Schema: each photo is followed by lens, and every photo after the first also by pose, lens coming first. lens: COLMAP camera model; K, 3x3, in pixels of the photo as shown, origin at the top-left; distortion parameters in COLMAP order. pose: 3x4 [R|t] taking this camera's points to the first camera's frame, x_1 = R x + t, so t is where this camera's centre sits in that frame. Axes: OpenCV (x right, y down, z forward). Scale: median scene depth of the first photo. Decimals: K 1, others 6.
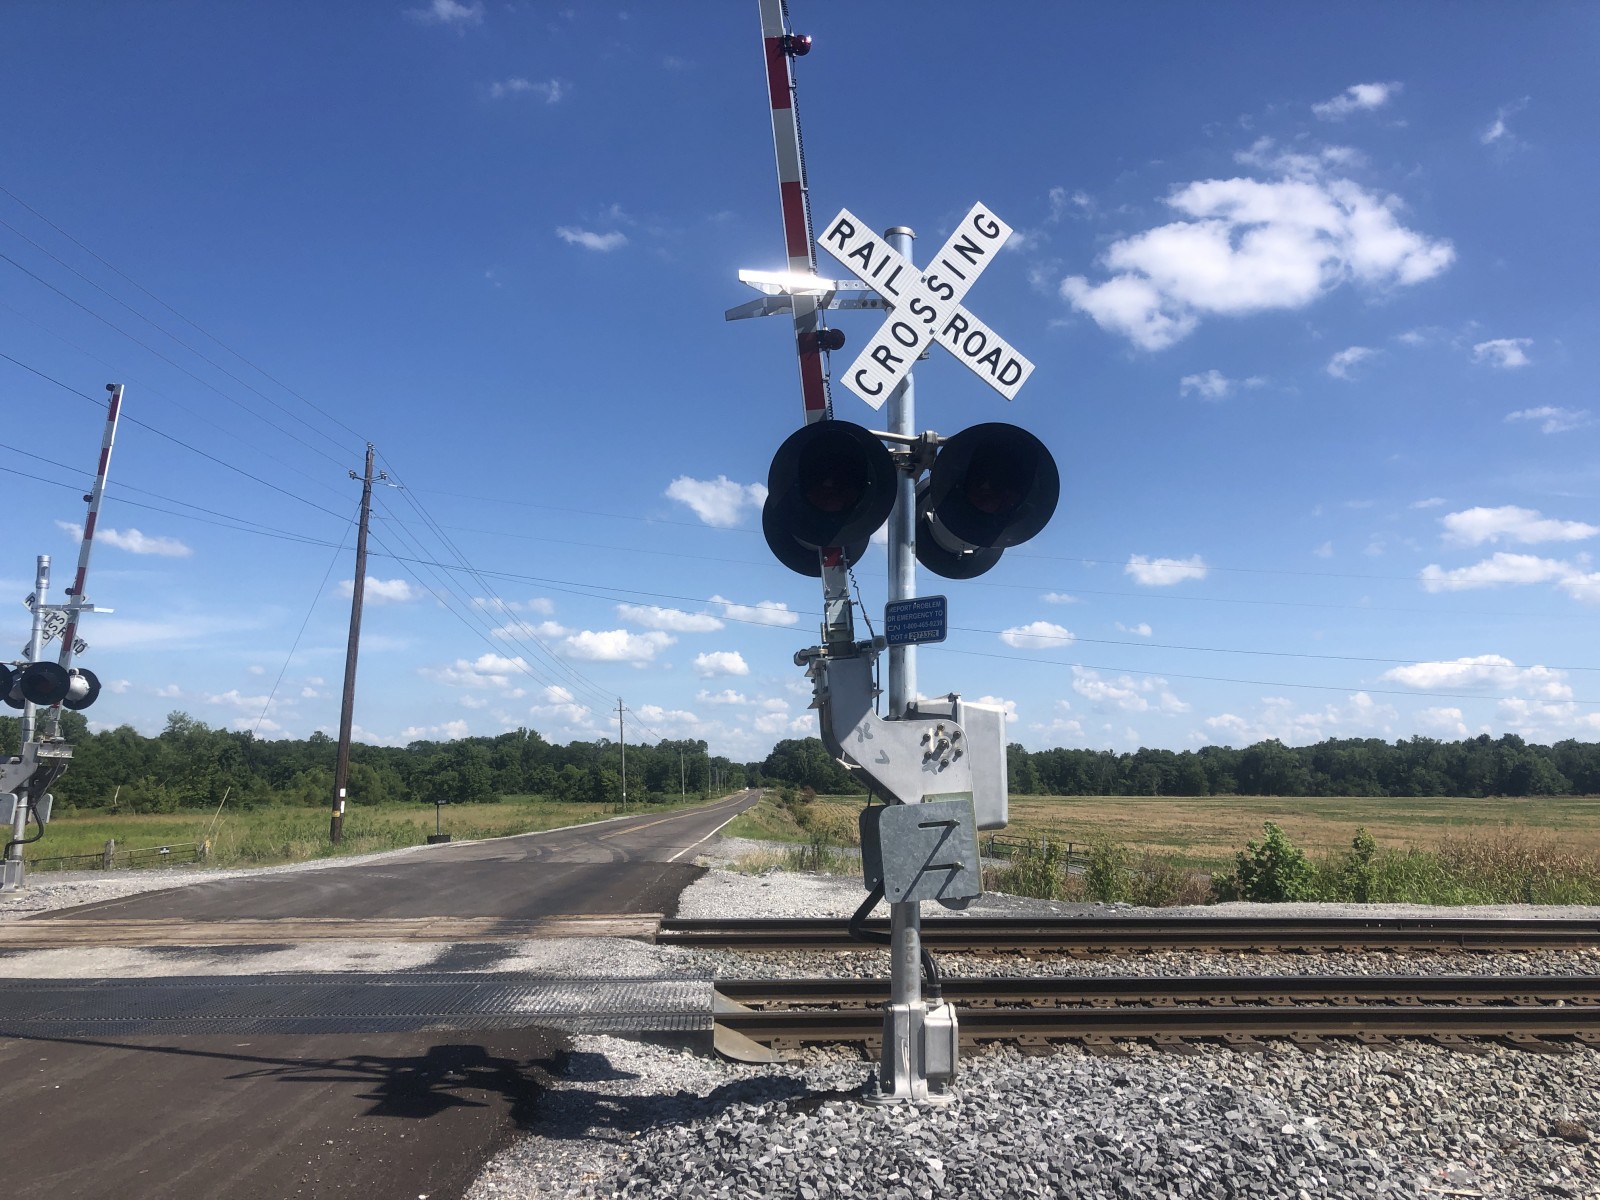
lens RADIAL K [[1281.2, 0, 799.1], [0, 1281.2, 593.4], [0, 0, 1]] dist [0.046003, -0.137069]
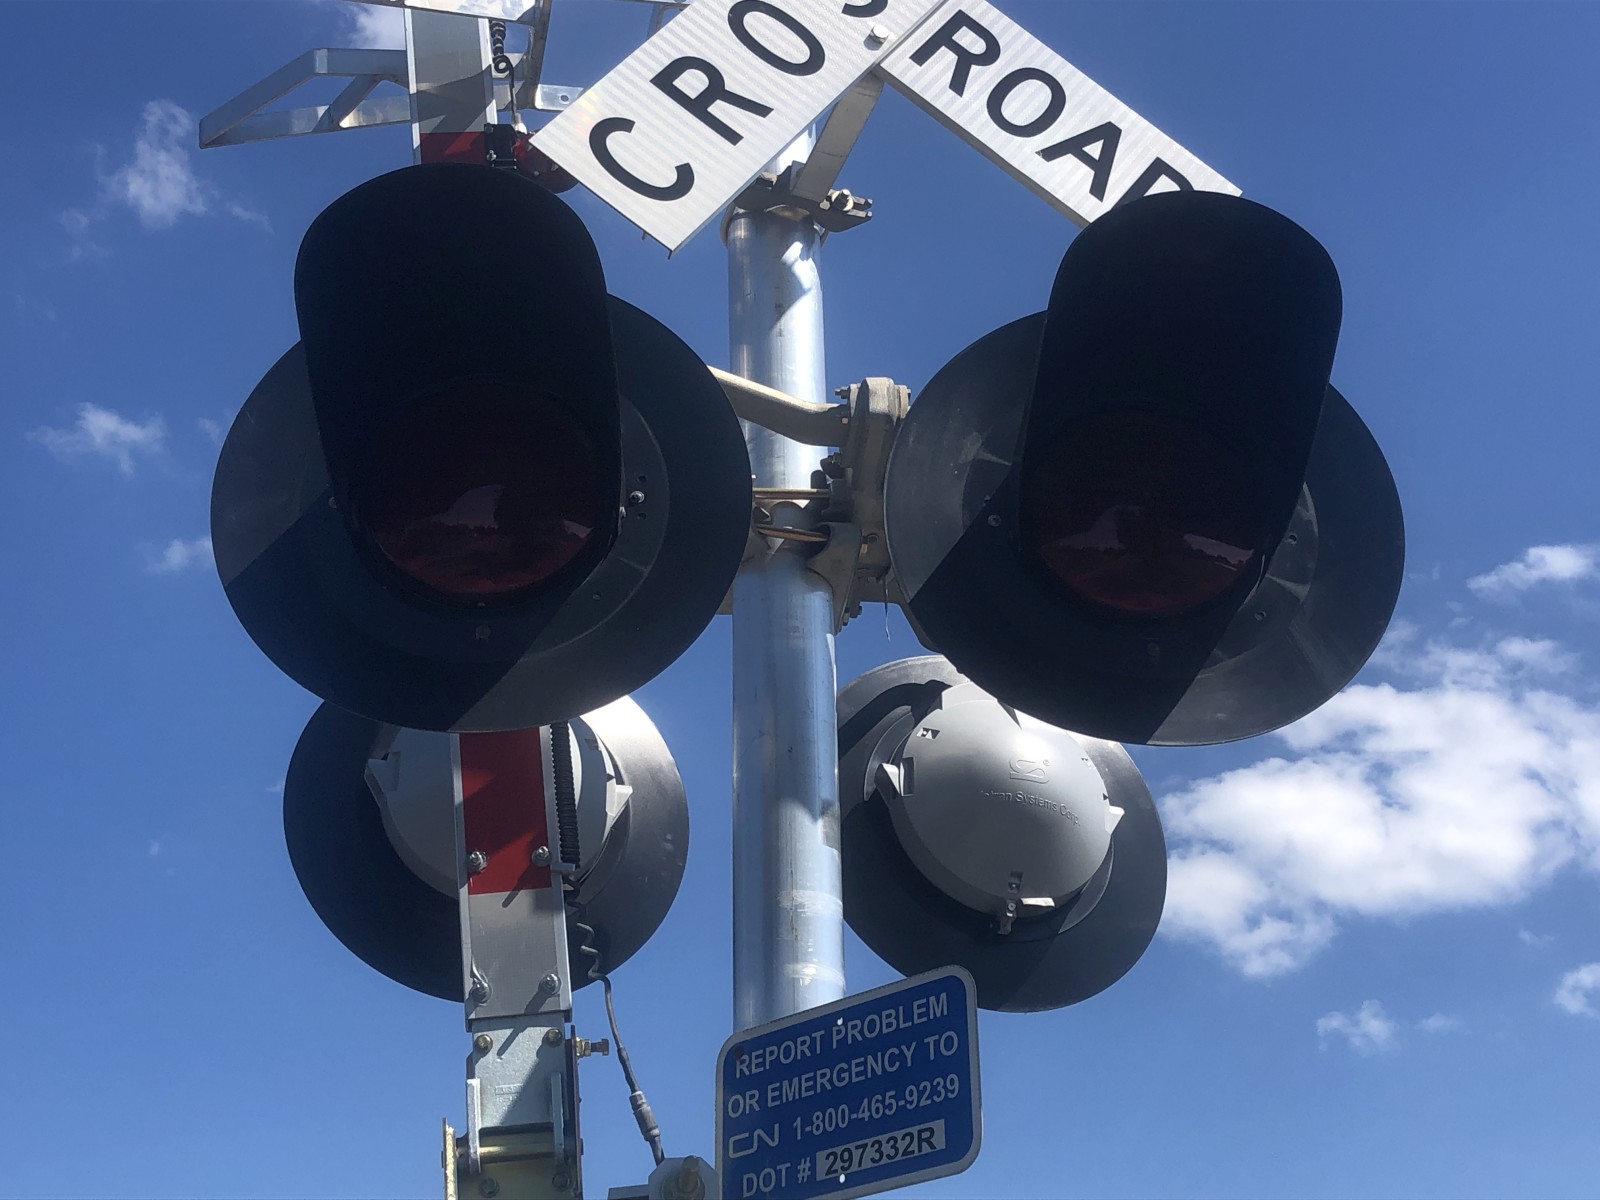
lens RADIAL K [[2139.7, 0, 825.8], [0, 2139.7, 591.2], [0, 0, 1]] dist [0.172420, -0.071949]
pose [[0.997782, -0.000104, 0.066562, 0.061164], [0.023212, 0.937764, -0.346495, 0.070997], [-0.062383, 0.347272, 0.935687, 0.597356]]
